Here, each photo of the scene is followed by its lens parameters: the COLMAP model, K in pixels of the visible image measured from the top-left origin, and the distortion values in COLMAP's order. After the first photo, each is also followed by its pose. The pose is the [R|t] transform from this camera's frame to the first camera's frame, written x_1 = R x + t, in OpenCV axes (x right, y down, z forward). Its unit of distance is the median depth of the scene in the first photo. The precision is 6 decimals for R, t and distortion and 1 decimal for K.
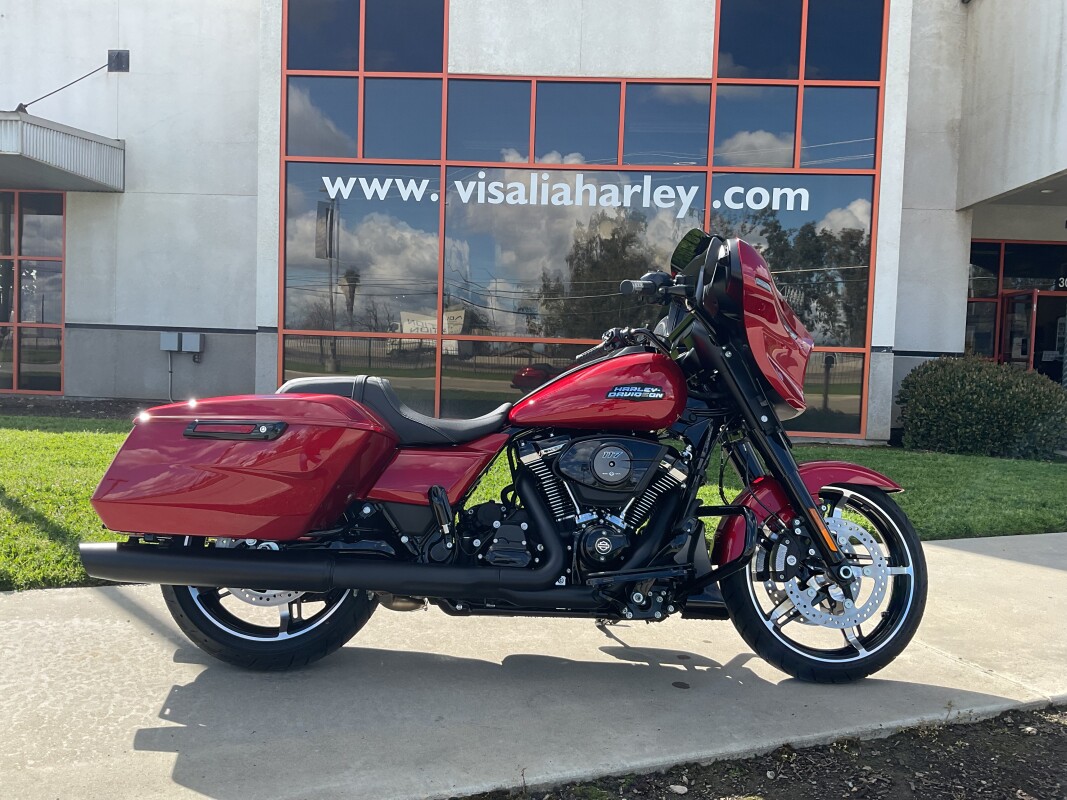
lens RADIAL K [[880.4, 0, 540.6], [0, 880.4, 403.7], [0, 0, 1]] dist [0.071635, -0.129712]
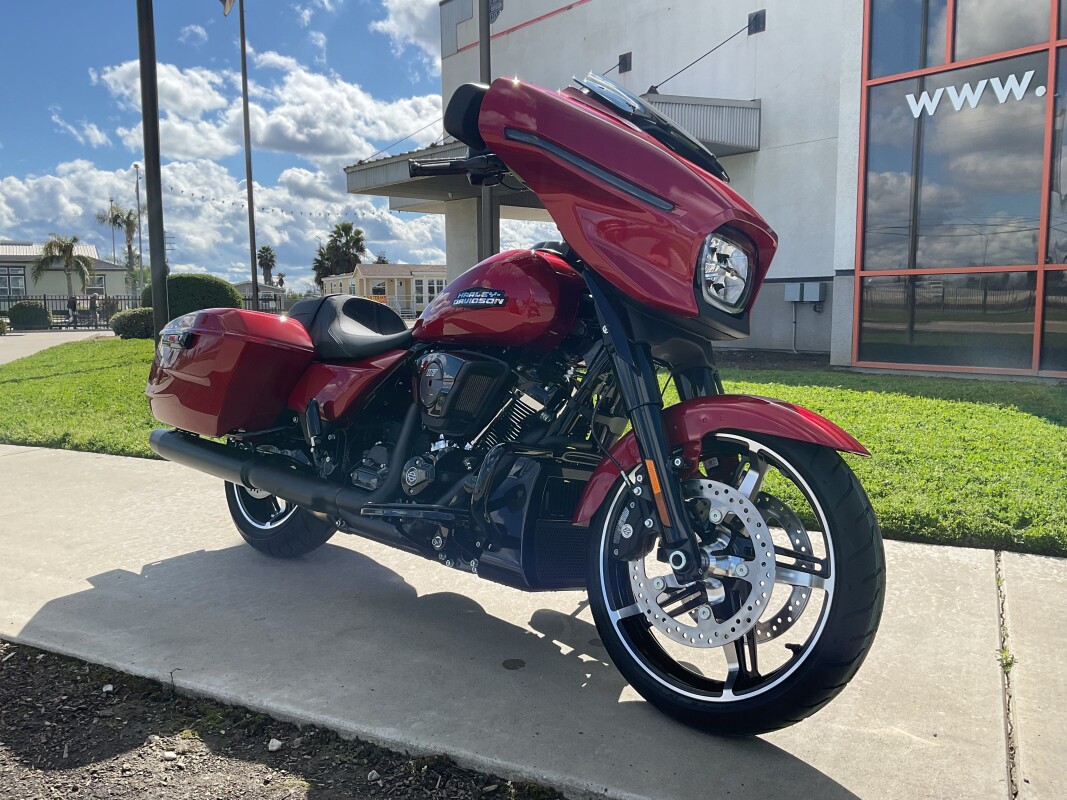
lens RADIAL K [[889.0, 0, 533.5], [0, 889.0, 400.0], [0, 0, 1]] dist [0.087682, -0.187035]
pose [[0.661571, 0.042535, -0.748675, 0.708149], [-0.011583, 0.998851, 0.046513, 0.039397], [0.749793, -0.022100, 0.661303, 0.452757]]
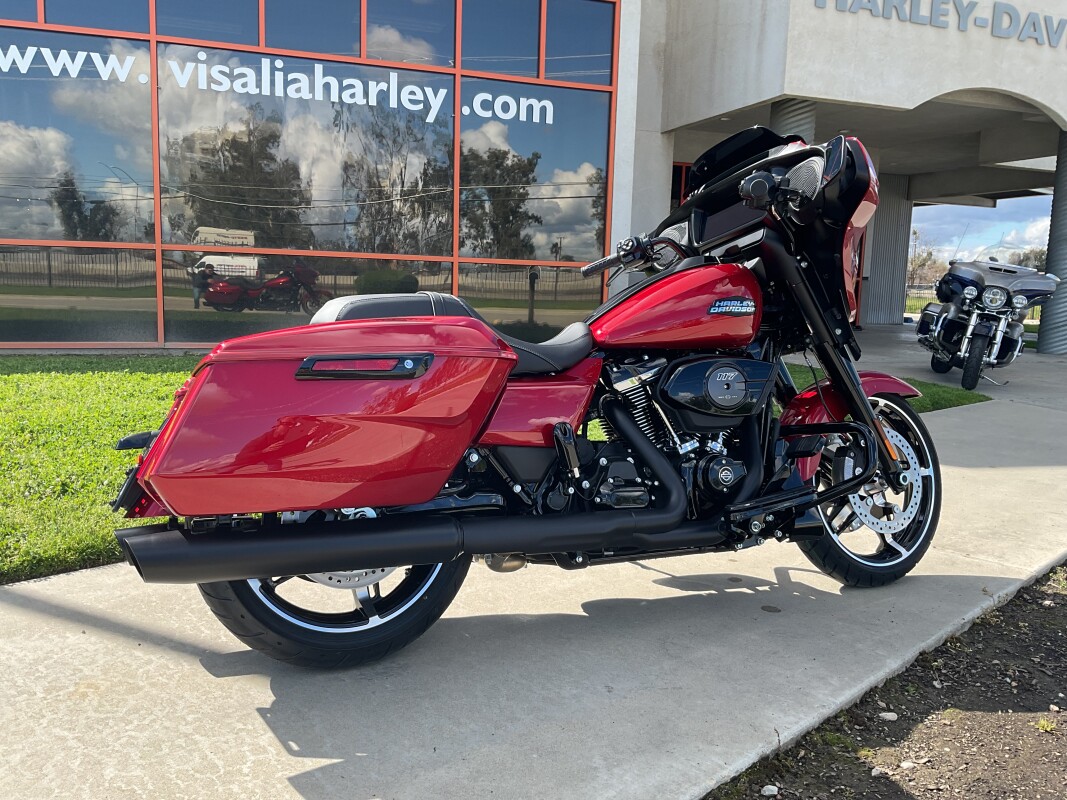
lens RADIAL K [[880.4, 0, 540.6], [0, 880.4, 403.7], [0, 0, 1]] dist [0.071635, -0.129712]
pose [[0.923663, -0.058314, 0.378743, -0.398390], [0.022097, 0.994814, 0.099280, -0.007539], [-0.382569, -0.083332, 0.920161, 0.206727]]
